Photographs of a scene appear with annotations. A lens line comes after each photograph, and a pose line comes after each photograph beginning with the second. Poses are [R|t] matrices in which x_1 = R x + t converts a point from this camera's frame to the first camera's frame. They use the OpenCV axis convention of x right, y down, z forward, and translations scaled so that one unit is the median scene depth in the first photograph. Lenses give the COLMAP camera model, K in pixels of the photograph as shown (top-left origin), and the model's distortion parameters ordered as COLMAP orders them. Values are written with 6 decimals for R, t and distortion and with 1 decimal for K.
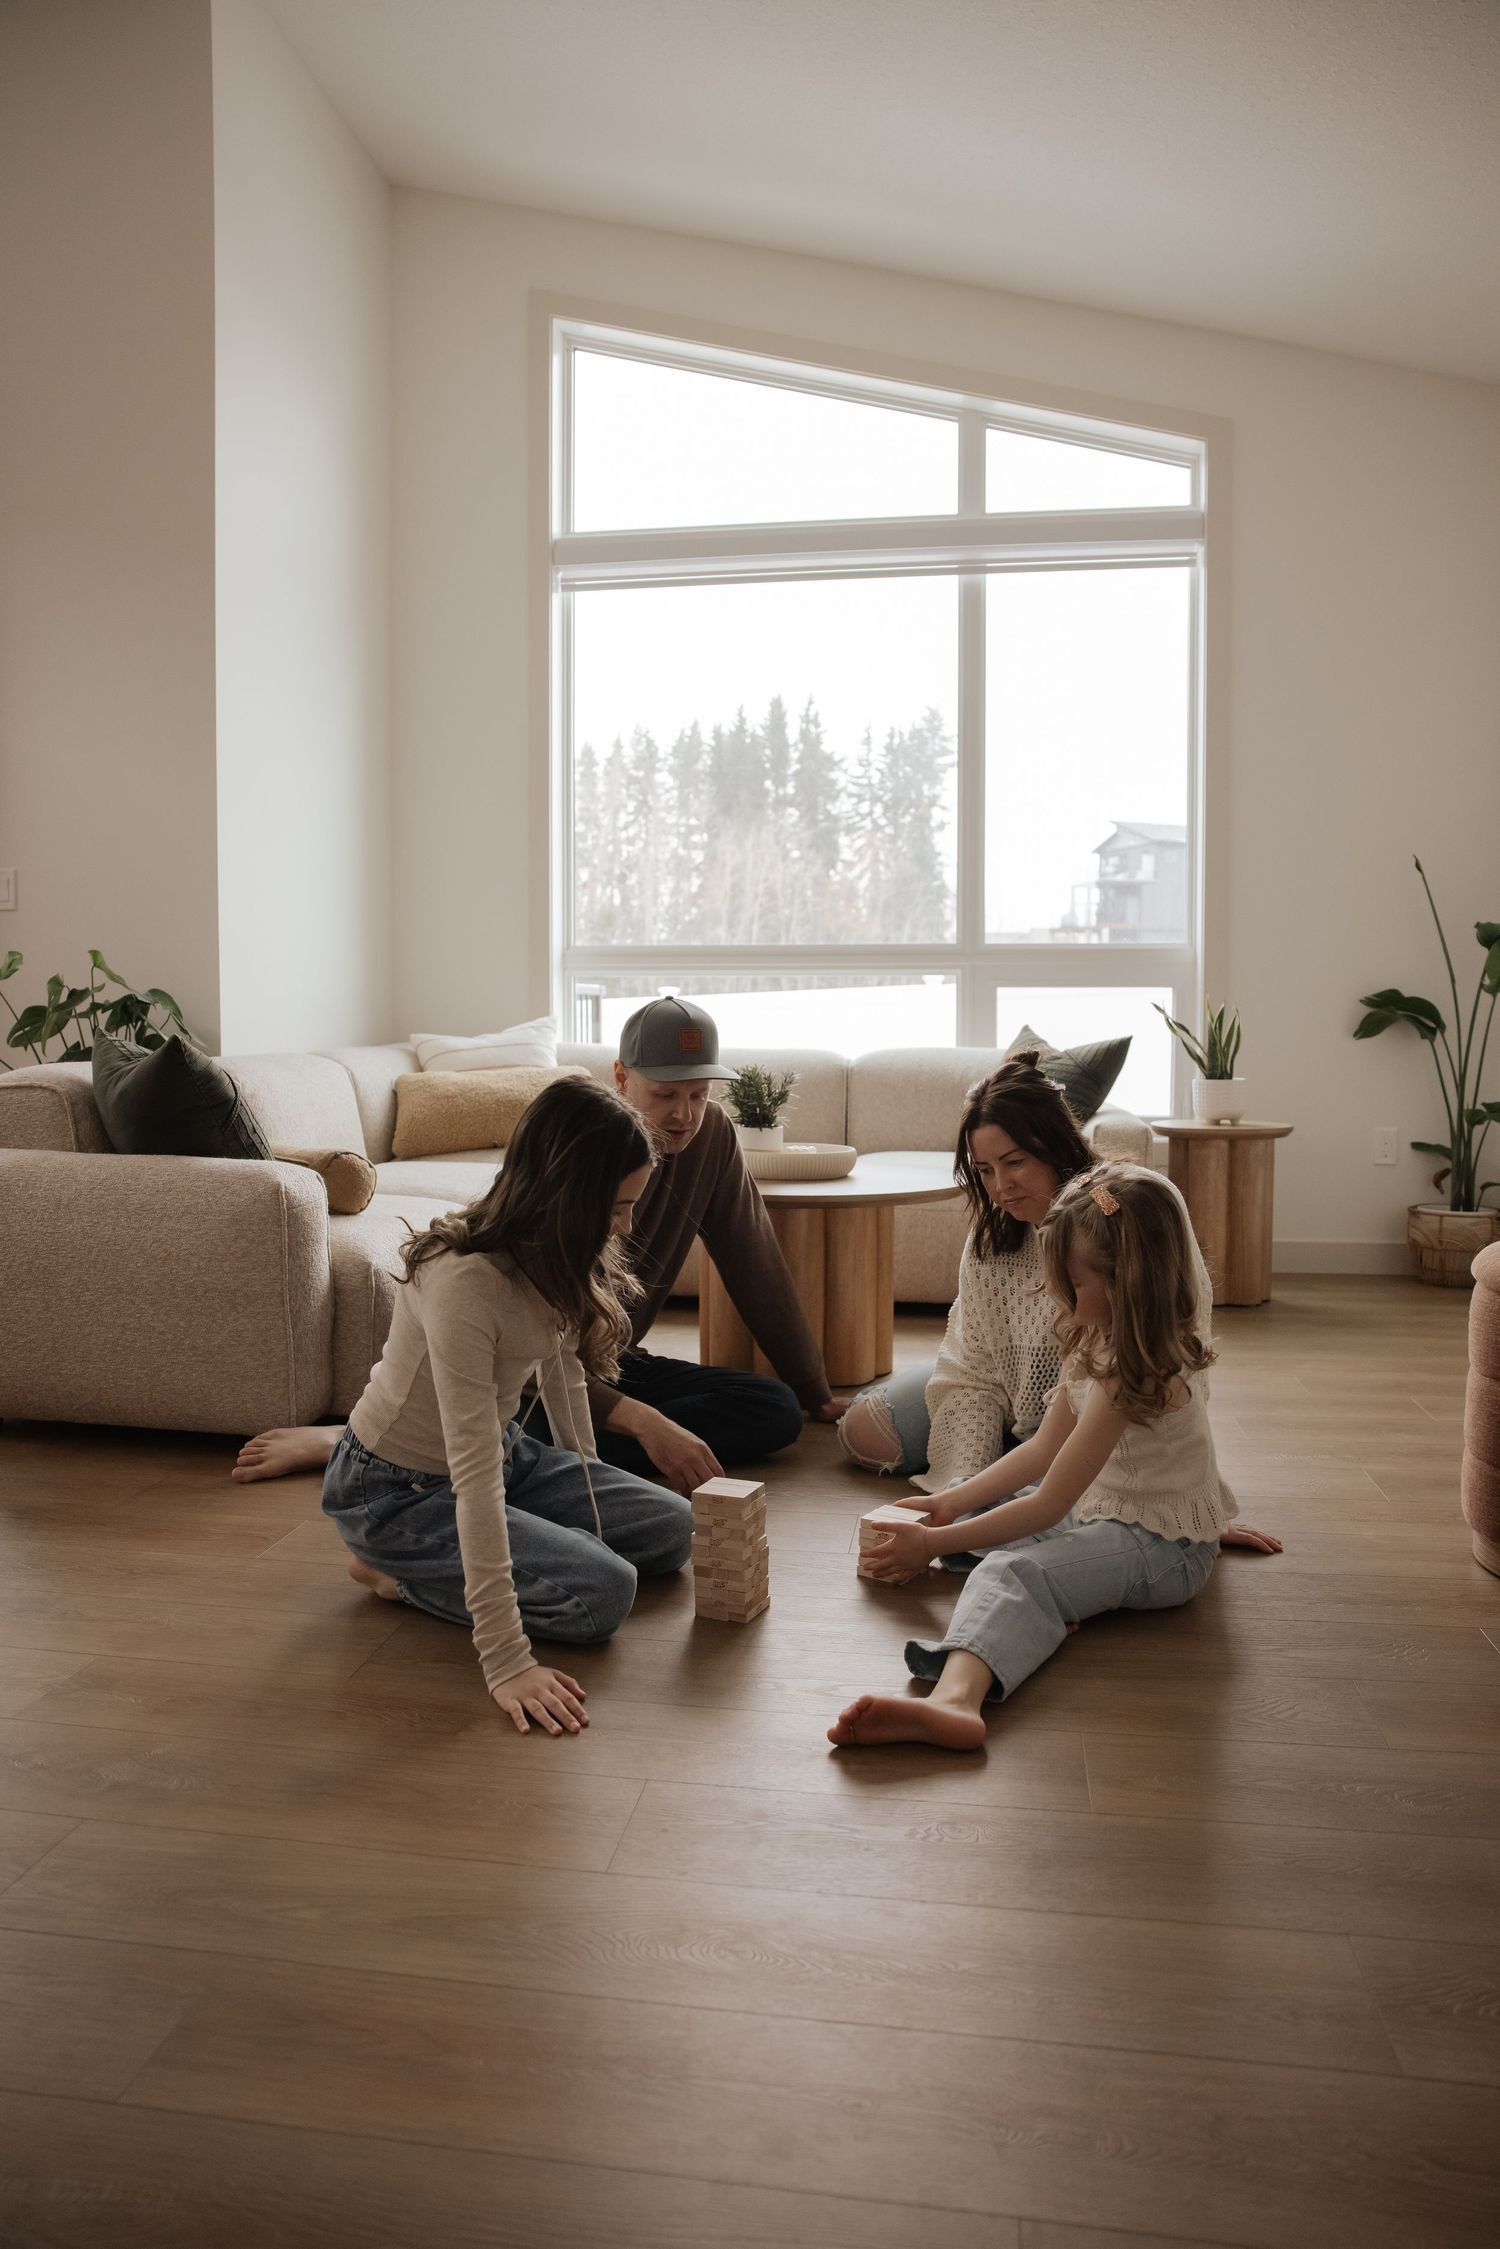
lens RADIAL K [[1585.6, 0, 750.0], [0, 1585.6, 1124.5], [0, 0, 1]] dist [-0.117391, -0.000779]
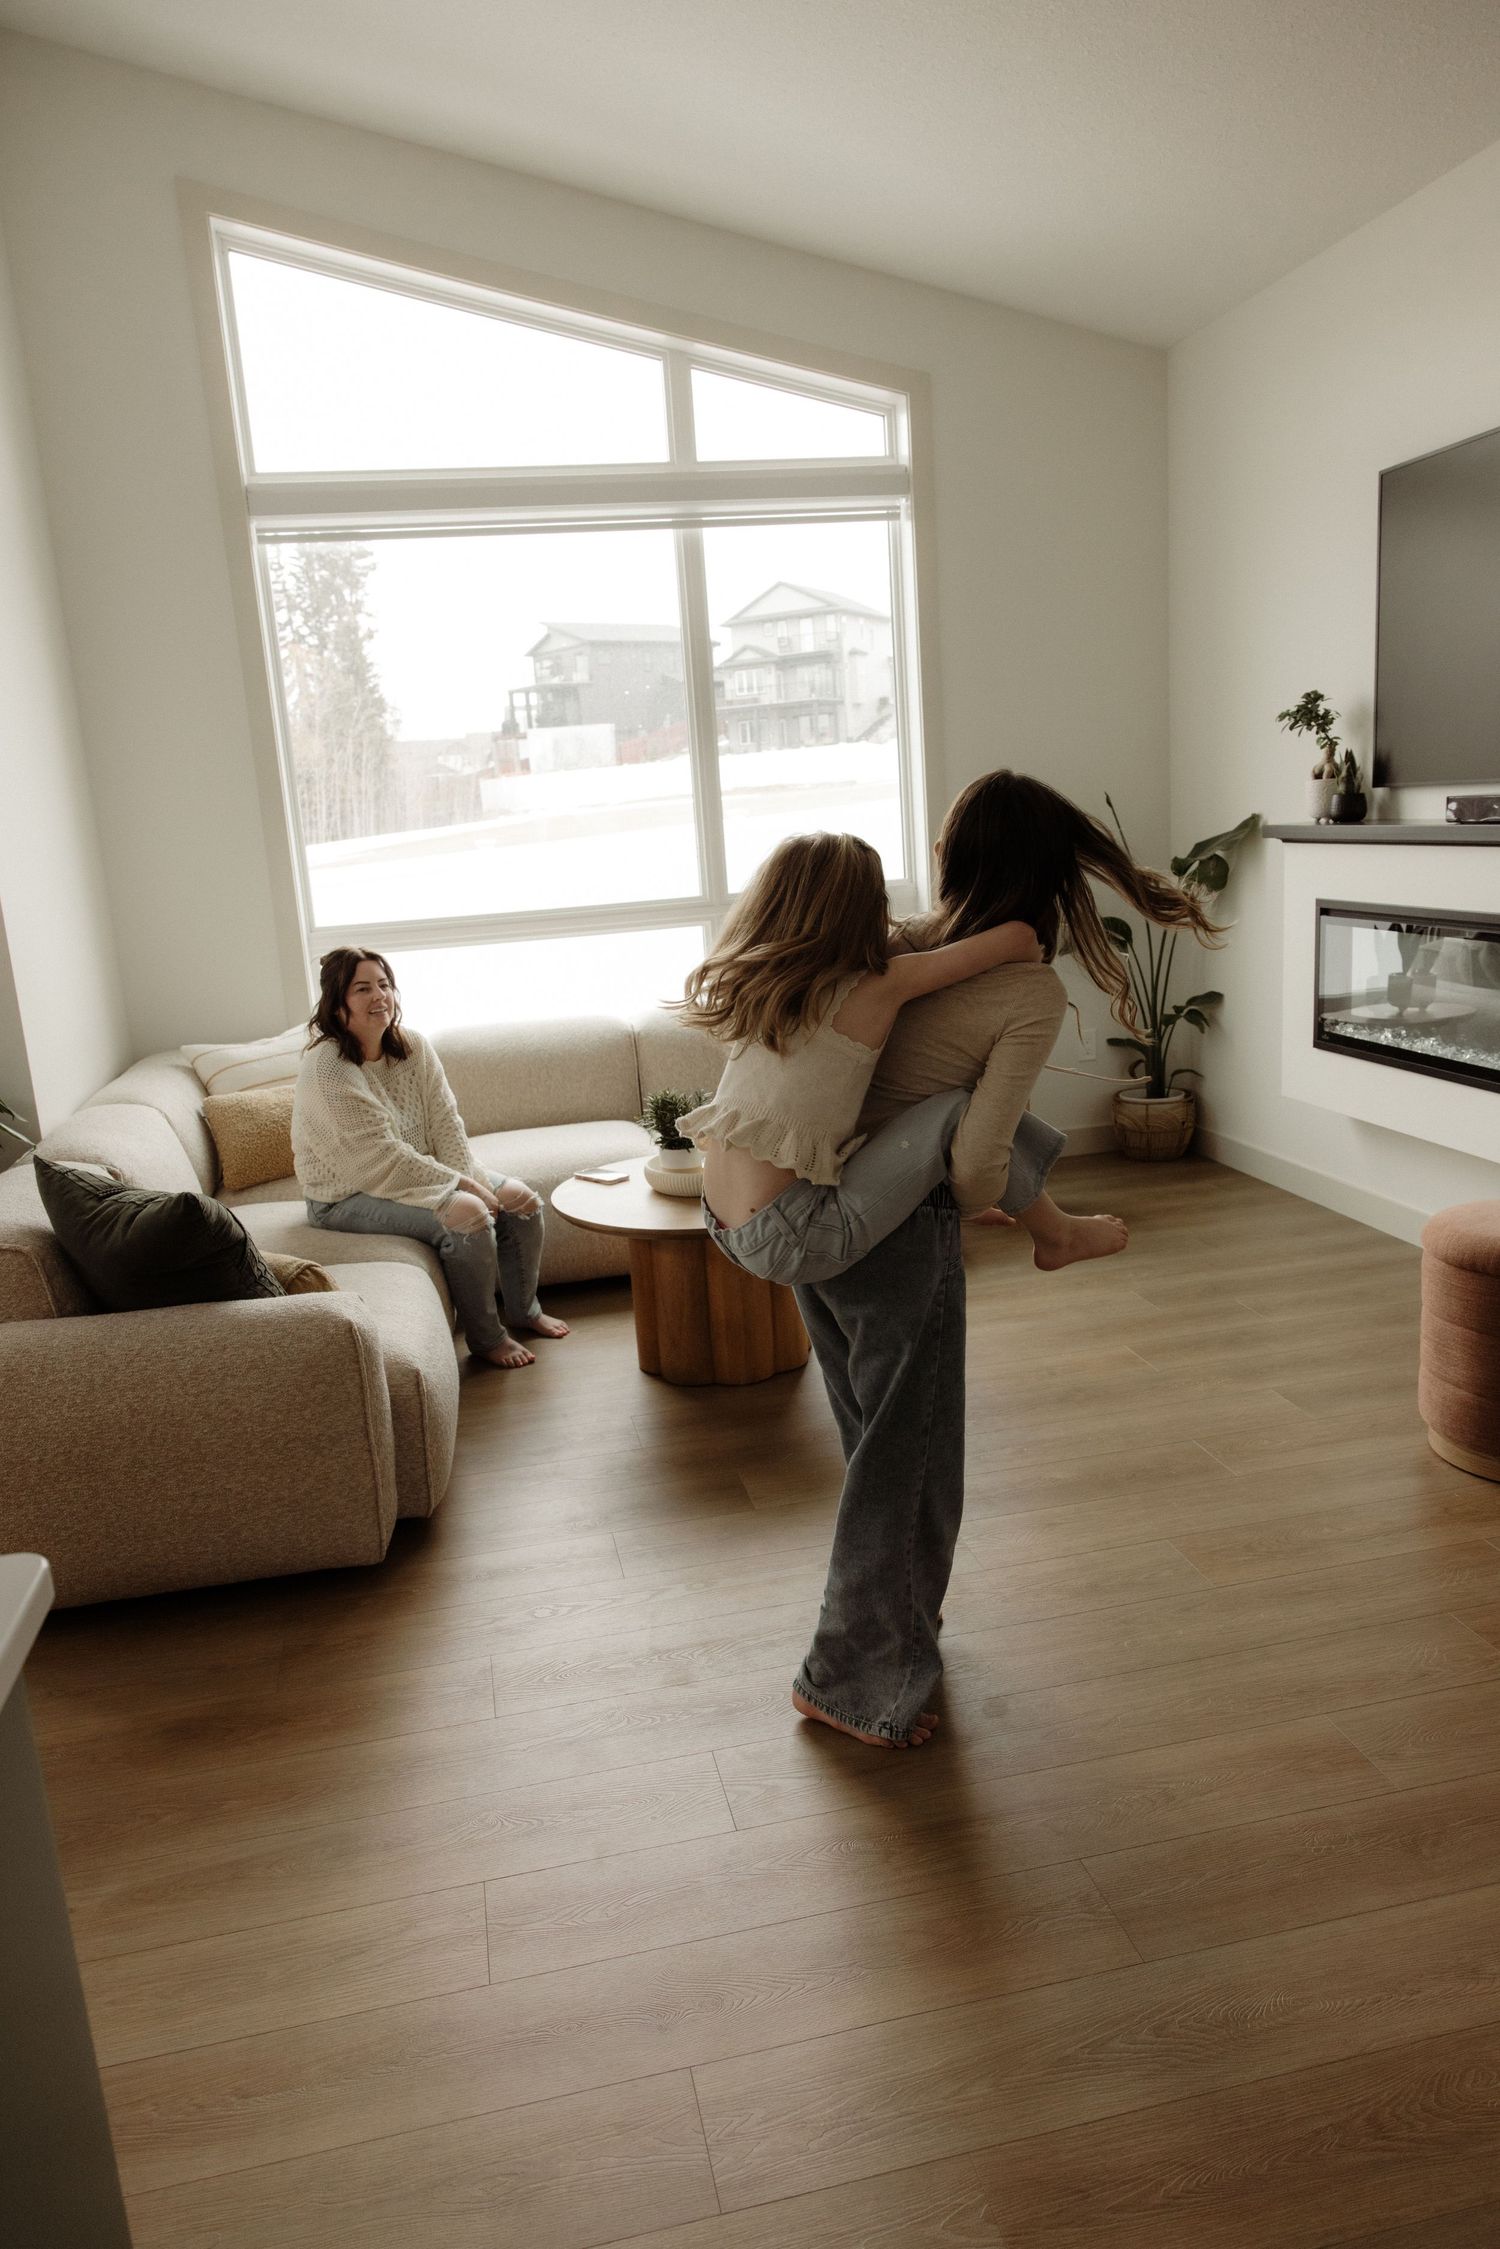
lens RADIAL K [[1549.9, 0, 780.4], [0, 1549.9, 1136.0], [0, 0, 1]] dist [-0.002182, -0.033665]
pose [[0.925428, -0.140948, 0.351735, -0.210899], [0.090813, 0.983691, 0.155255, -0.114631], [-0.367882, -0.111736, 0.923135, 0.006758]]
